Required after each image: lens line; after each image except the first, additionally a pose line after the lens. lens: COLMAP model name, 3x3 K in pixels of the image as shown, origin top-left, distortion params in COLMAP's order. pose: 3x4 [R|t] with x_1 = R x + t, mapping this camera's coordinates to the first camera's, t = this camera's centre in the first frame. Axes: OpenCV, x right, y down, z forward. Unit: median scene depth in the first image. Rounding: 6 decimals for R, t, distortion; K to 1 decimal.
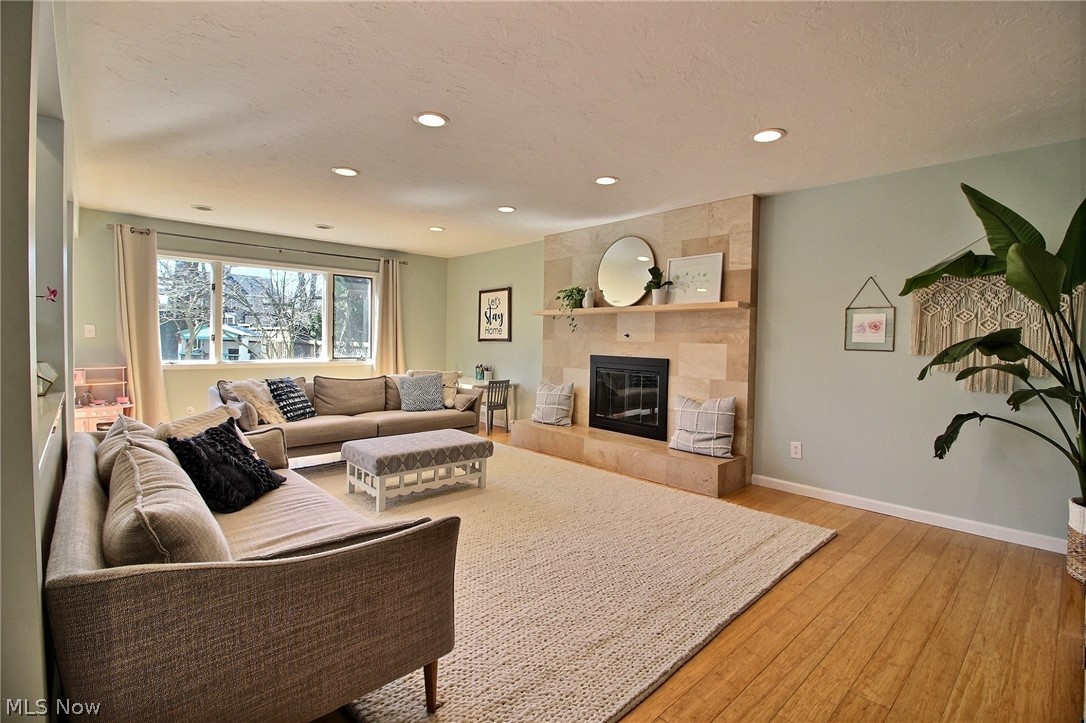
lens RADIAL K [[499.0, 0, 553.9], [0, 499.0, 354.6], [0, 0, 1]] dist [-0.014197, -0.004955]
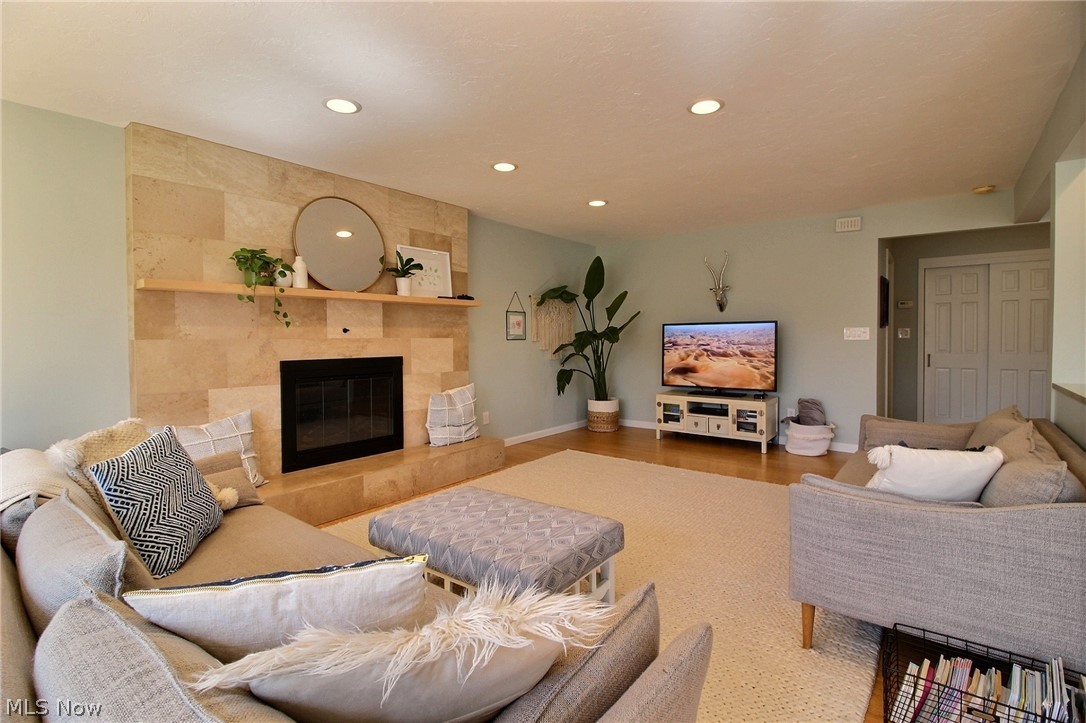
lens RADIAL K [[499.0, 0, 548.7], [0, 499.0, 353.5], [0, 0, 1]] dist [-0.014197, -0.004955]
pose [[-0.151553, -0.050040, 0.987182, -0.745151], [0.033866, 0.997869, 0.055781, -0.040290], [-0.987869, 0.041885, -0.149535, 0.934969]]
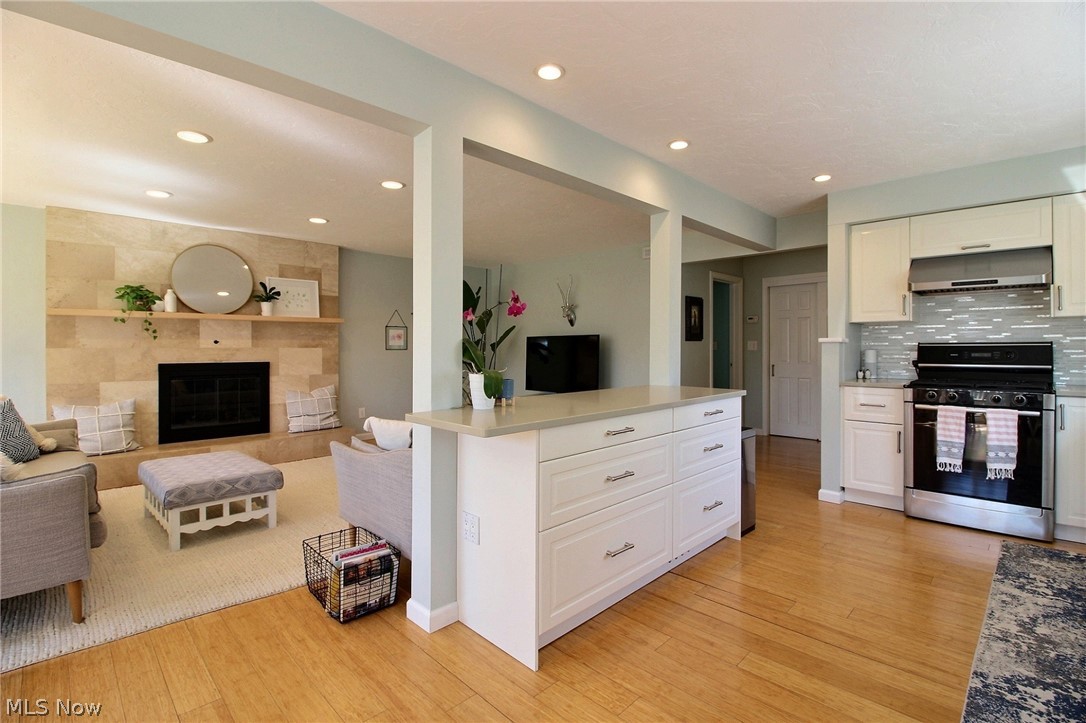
lens RADIAL K [[499.0, 0, 550.3], [0, 499.0, 352.0], [0, 0, 1]] dist [-0.014197, -0.004955]
pose [[-0.041078, -0.029074, 0.998733, -1.034868], [0.030859, 0.999063, 0.030353, -0.031538], [-0.998679, 0.032066, -0.040142, 0.412178]]
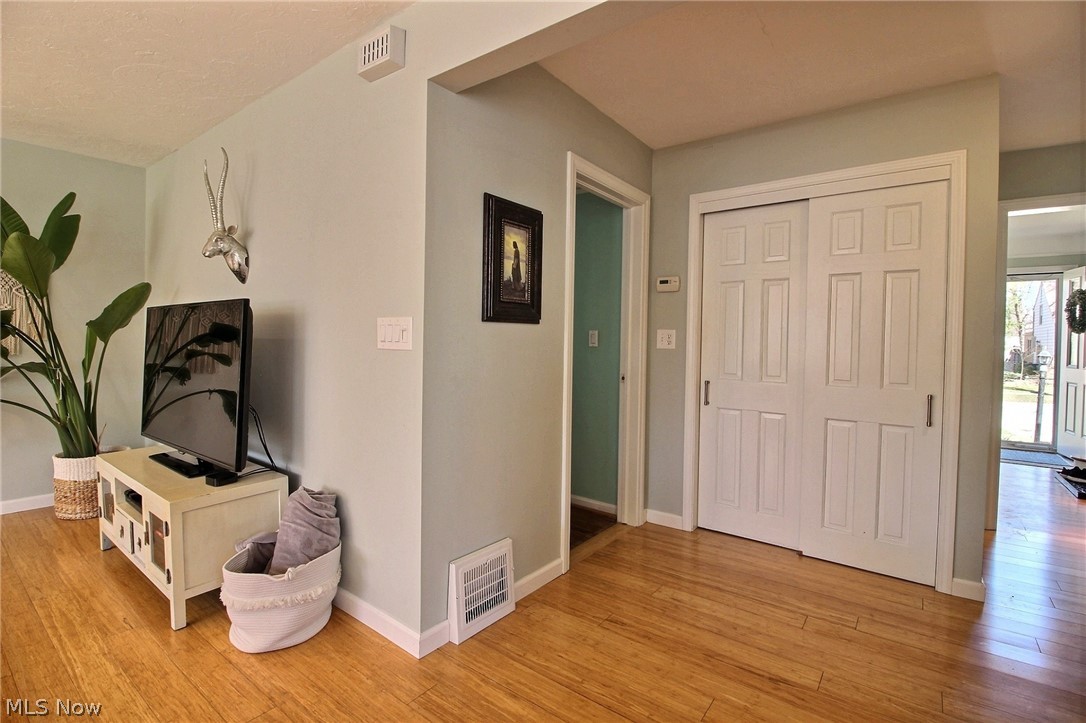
lens RADIAL K [[499.0, 0, 545.2], [0, 499.0, 349.9], [0, 0, 1]] dist [-0.014197, -0.004955]
pose [[-0.173083, -0.039009, 0.984134, -0.193863], [0.006857, 0.999143, 0.040810, -0.000676], [-0.984883, 0.013812, -0.172667, 0.018320]]
